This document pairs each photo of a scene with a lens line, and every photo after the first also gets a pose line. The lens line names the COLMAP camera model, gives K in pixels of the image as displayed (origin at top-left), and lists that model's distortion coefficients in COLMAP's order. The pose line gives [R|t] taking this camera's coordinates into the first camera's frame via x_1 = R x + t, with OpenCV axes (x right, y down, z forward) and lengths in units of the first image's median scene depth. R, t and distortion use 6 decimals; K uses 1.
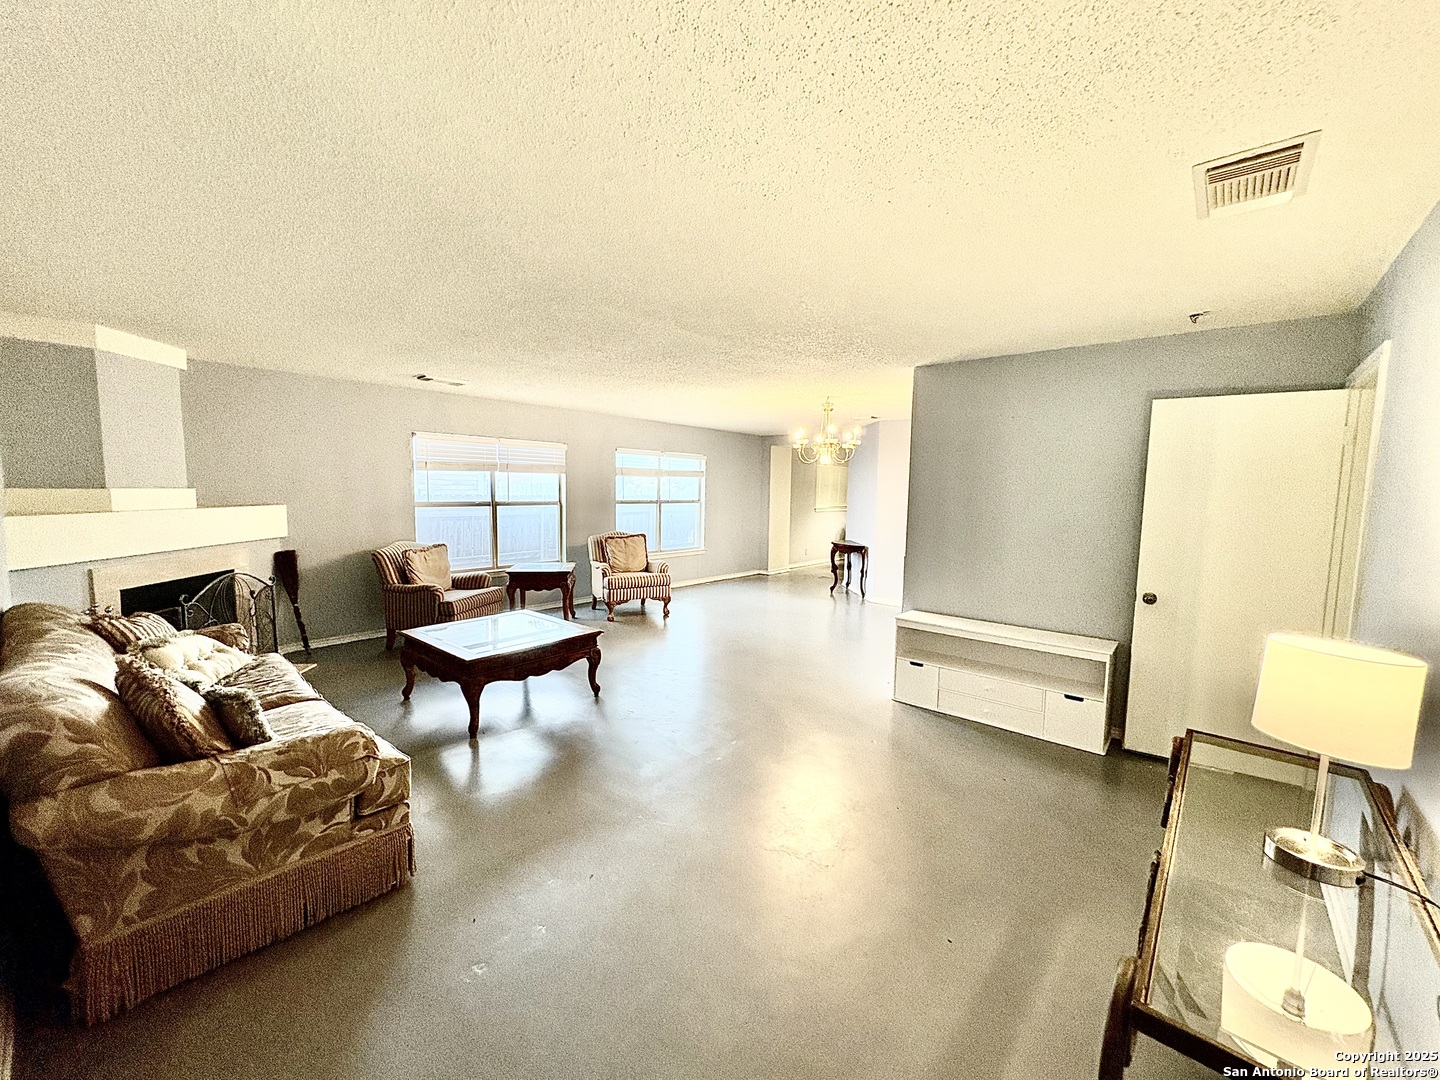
lens RADIAL K [[571.9, 0, 718.7], [0, 571.9, 541.3], [0, 0, 1]] dist [0.003963, 0.000366]
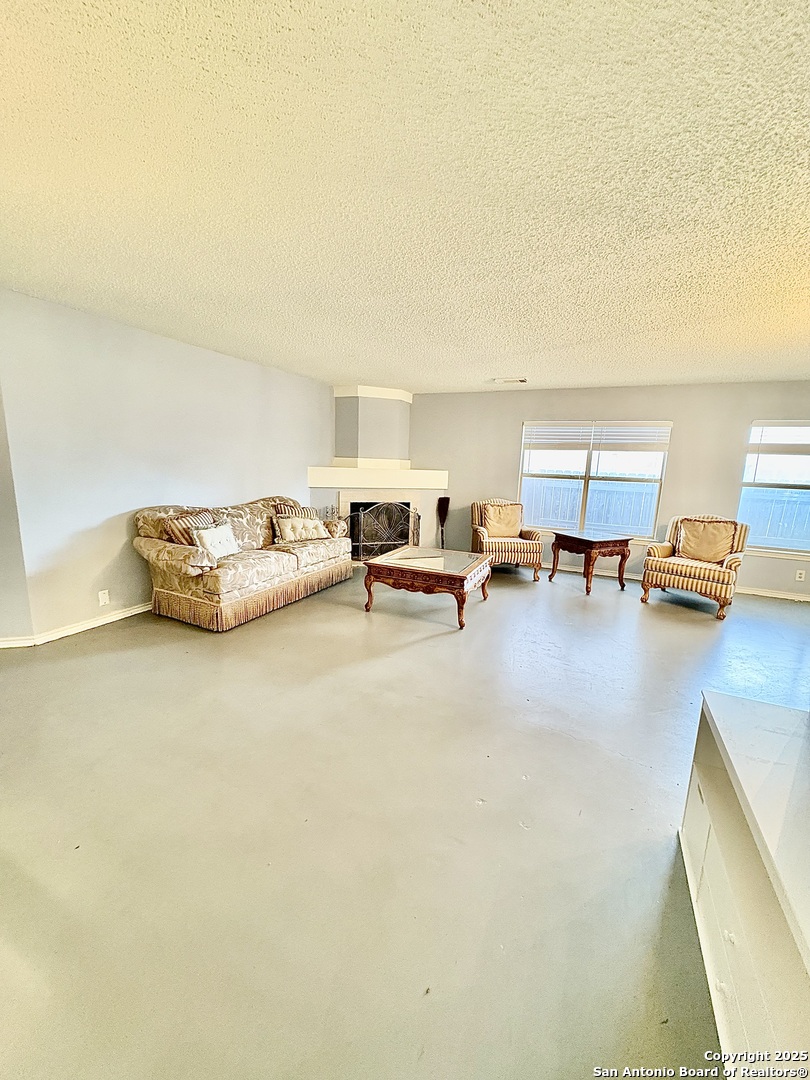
lens RADIAL K [[436.4, 0, 405.0], [0, 436.4, 540.0], [0, 0, 1]] dist [0.000878, 0.000049]
pose [[0.286521, 0.166913, -0.943423, 0.601928], [-0.119487, 0.983245, 0.137669, -0.029144], [0.950594, 0.073281, 0.301664, 0.600312]]
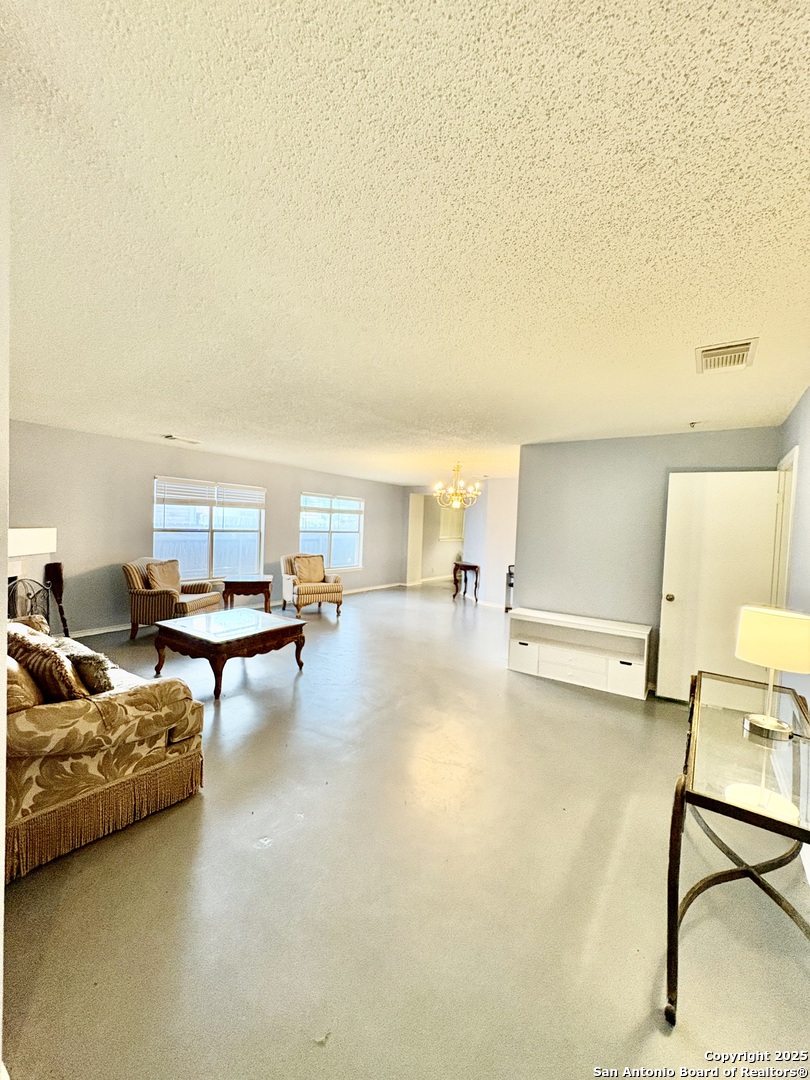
lens RADIAL K [[429.6, 0, 404.1], [0, 429.6, 541.2], [0, 0, 1]] dist [0.002795, 0.000241]
pose [[0.993959, 0.017151, 0.108399, -0.083558], [-0.011492, 0.998549, -0.052618, 0.011353], [-0.109144, 0.051054, 0.992714, -0.080058]]
